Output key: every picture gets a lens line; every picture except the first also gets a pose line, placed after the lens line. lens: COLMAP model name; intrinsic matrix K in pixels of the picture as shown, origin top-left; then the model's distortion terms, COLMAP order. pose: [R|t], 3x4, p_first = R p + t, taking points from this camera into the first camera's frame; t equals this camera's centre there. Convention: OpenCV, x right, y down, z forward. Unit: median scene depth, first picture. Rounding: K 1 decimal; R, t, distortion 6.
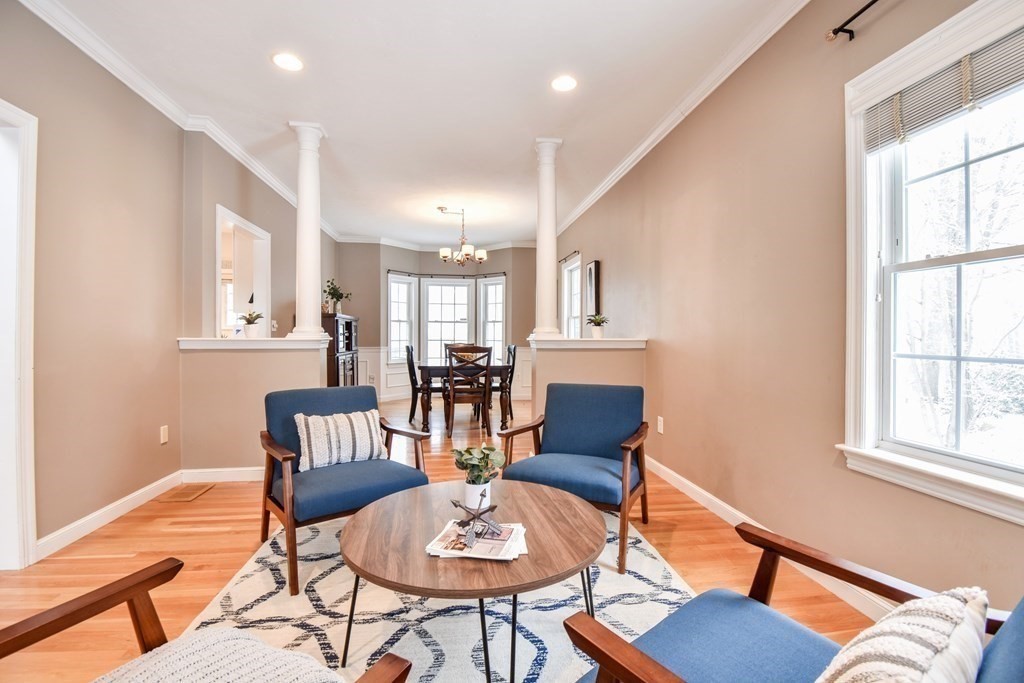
lens RADIAL K [[457.7, 0, 524.7], [0, 457.7, 339.6], [0, 0, 1]] dist [0.018378, -0.027543]
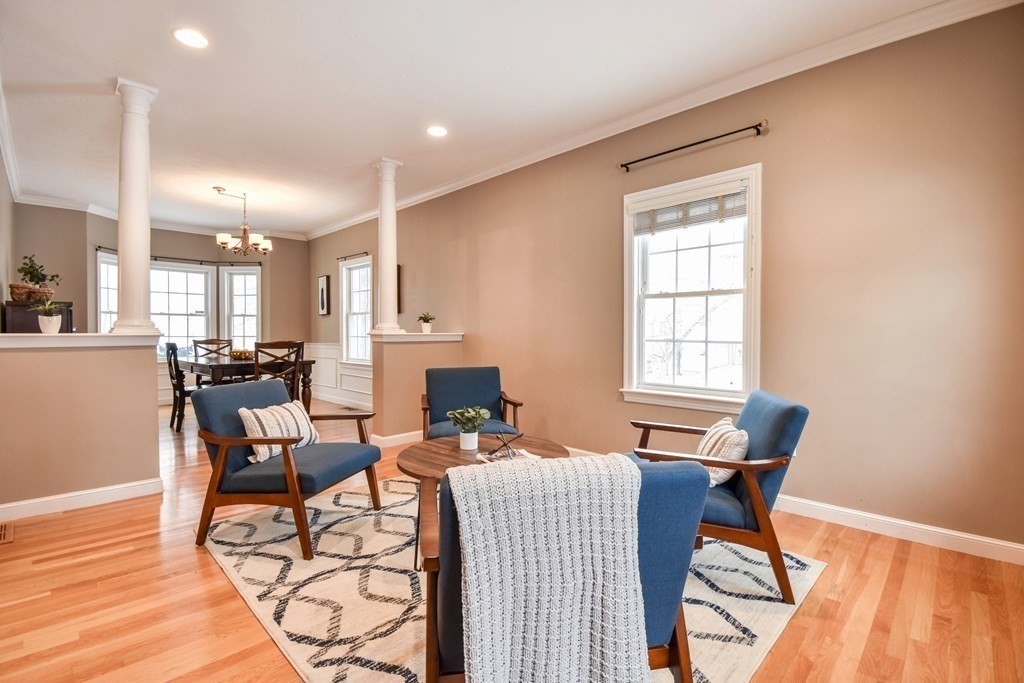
lens RADIAL K [[457.7, 0, 524.7], [0, 457.7, 339.6], [0, 0, 1]] dist [0.018378, -0.027543]
pose [[0.780059, -0.011451, 0.625601, -0.558933], [0.005683, 0.999921, 0.011215, 0.004016], [-0.625680, -0.005193, 0.780062, -0.147947]]
